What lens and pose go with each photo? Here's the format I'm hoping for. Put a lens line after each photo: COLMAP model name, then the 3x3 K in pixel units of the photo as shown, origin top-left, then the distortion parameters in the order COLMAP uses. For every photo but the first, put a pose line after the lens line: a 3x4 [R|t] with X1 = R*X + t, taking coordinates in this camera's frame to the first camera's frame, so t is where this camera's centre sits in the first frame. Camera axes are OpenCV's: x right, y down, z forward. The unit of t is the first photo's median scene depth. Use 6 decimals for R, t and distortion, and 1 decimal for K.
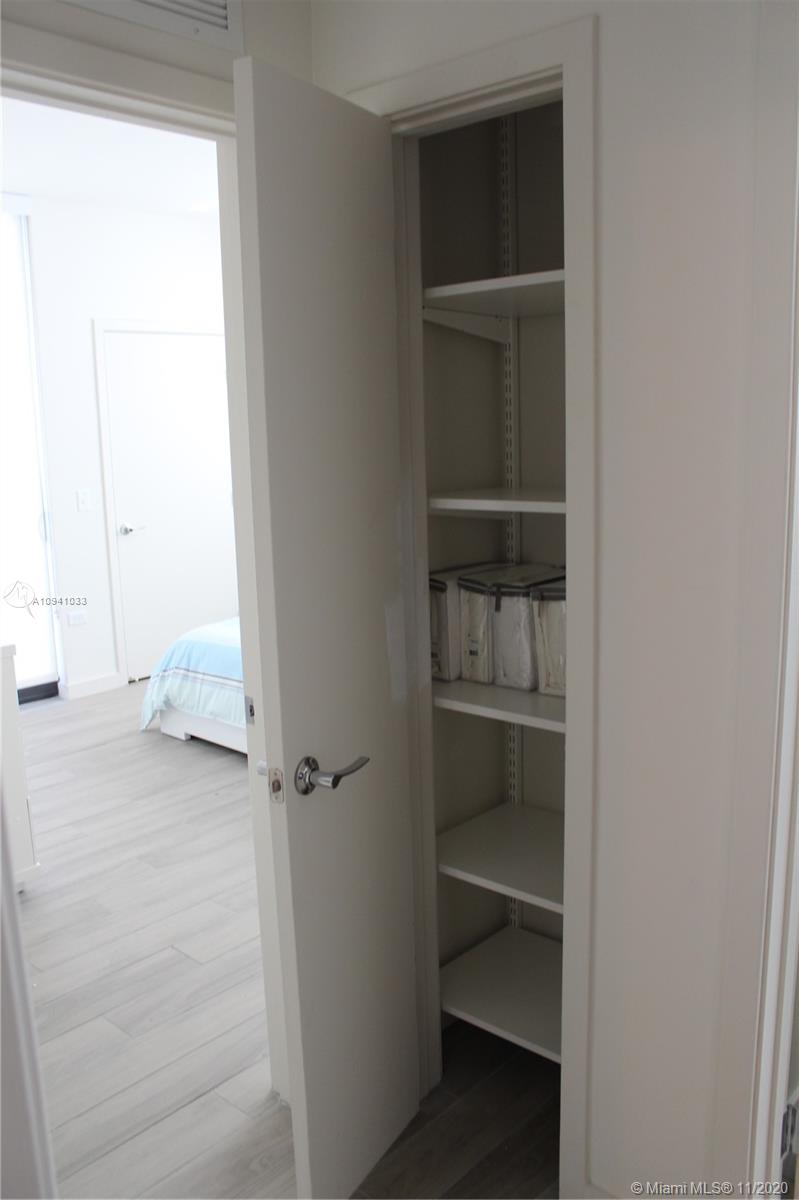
lens RADIAL K [[999.2, 0, 399.5], [0, 999.2, 600.0], [0, 0, 1]] dist [-0.172046, 0.146758]
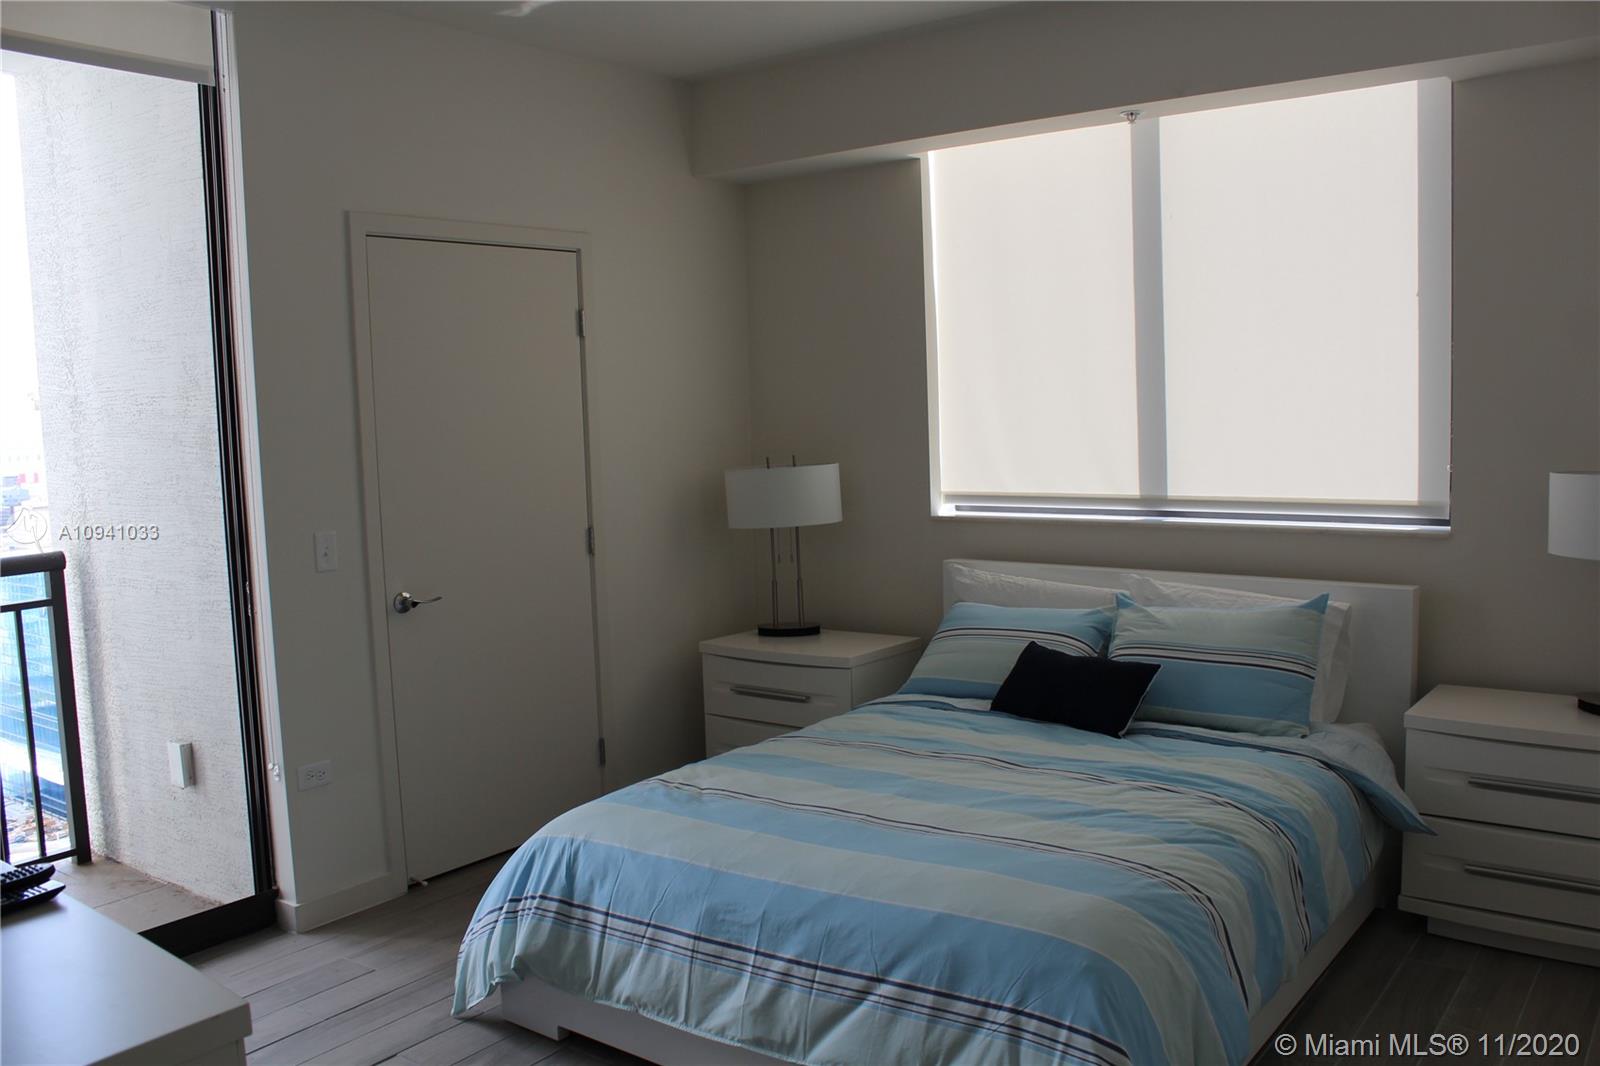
lens RADIAL K [[1332.3, 0, 800.0], [0, 1332.3, 533.0], [0, 0, 1]] dist [-0.172046, 0.146758]
pose [[0.996109, -0.014623, 0.086903, -0.152019], [0.022384, 0.995778, -0.089021, -0.050327], [-0.085235, 0.090620, 0.992231, 0.332378]]
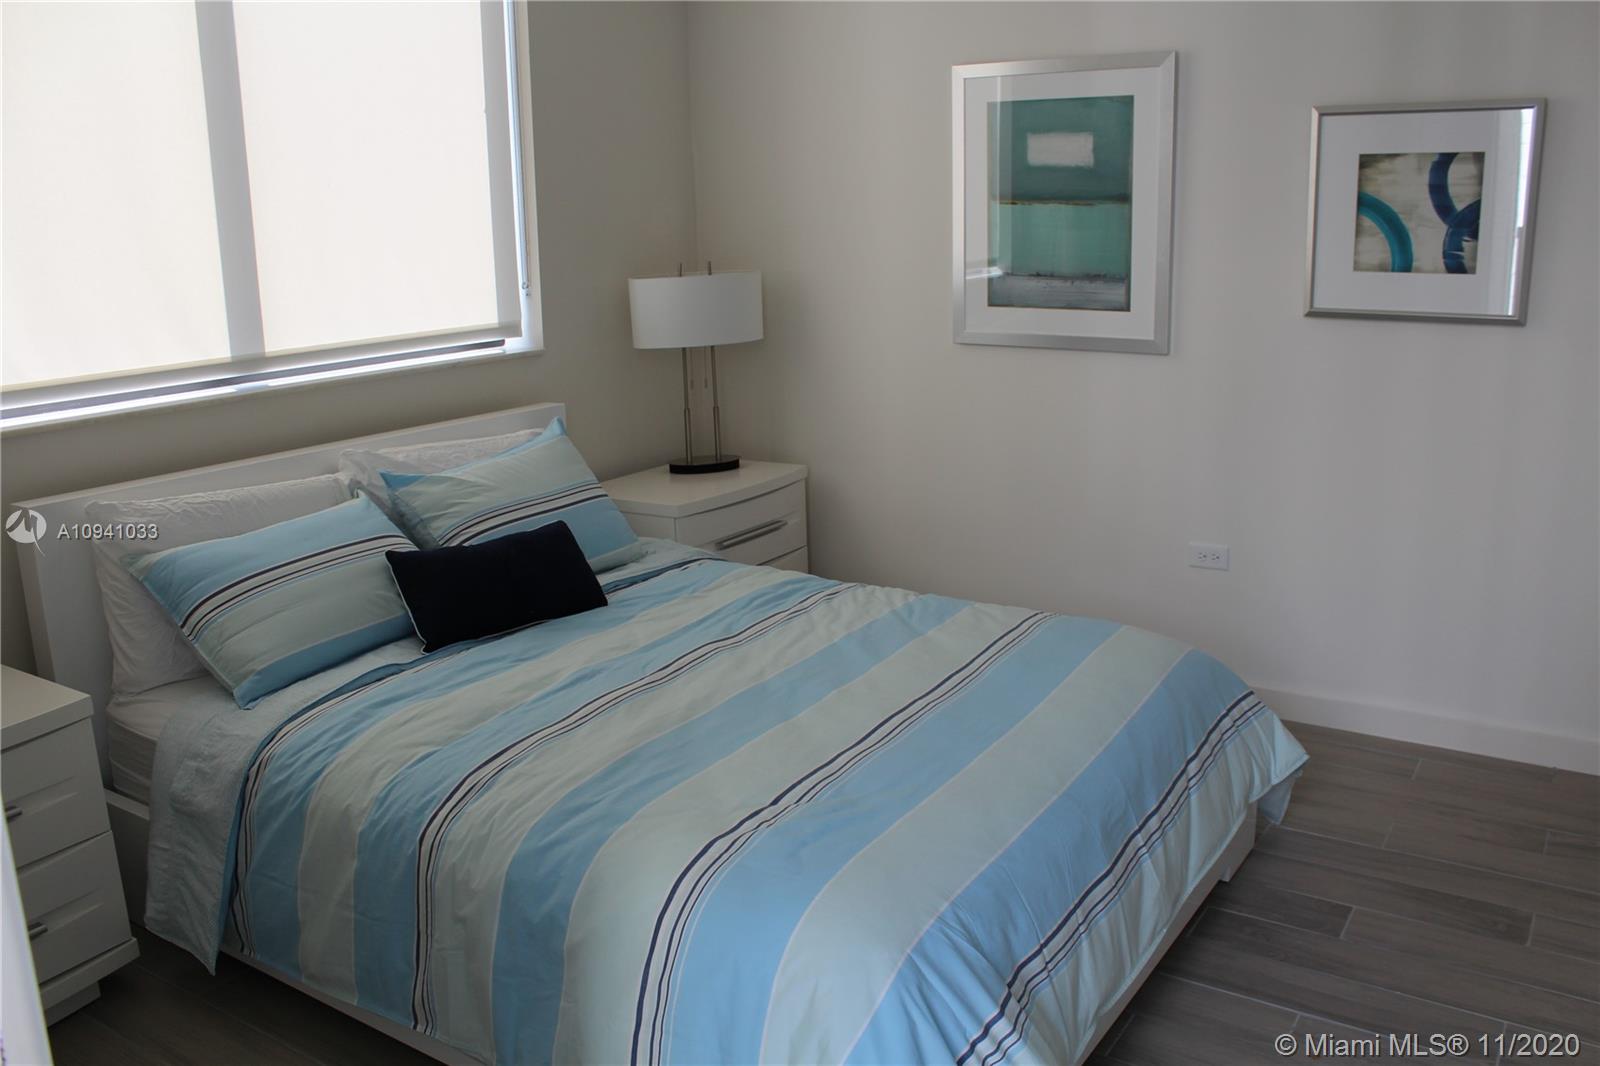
lens RADIAL K [[1332.3, 0, 800.0], [0, 1332.3, 533.0], [0, 0, 1]] dist [-0.172046, 0.146758]
pose [[-0.149698, -0.199471, 0.968402, -0.560694], [0.214988, 0.949438, 0.228798, -0.163897], [-0.965075, 0.242446, -0.099245, 1.080051]]
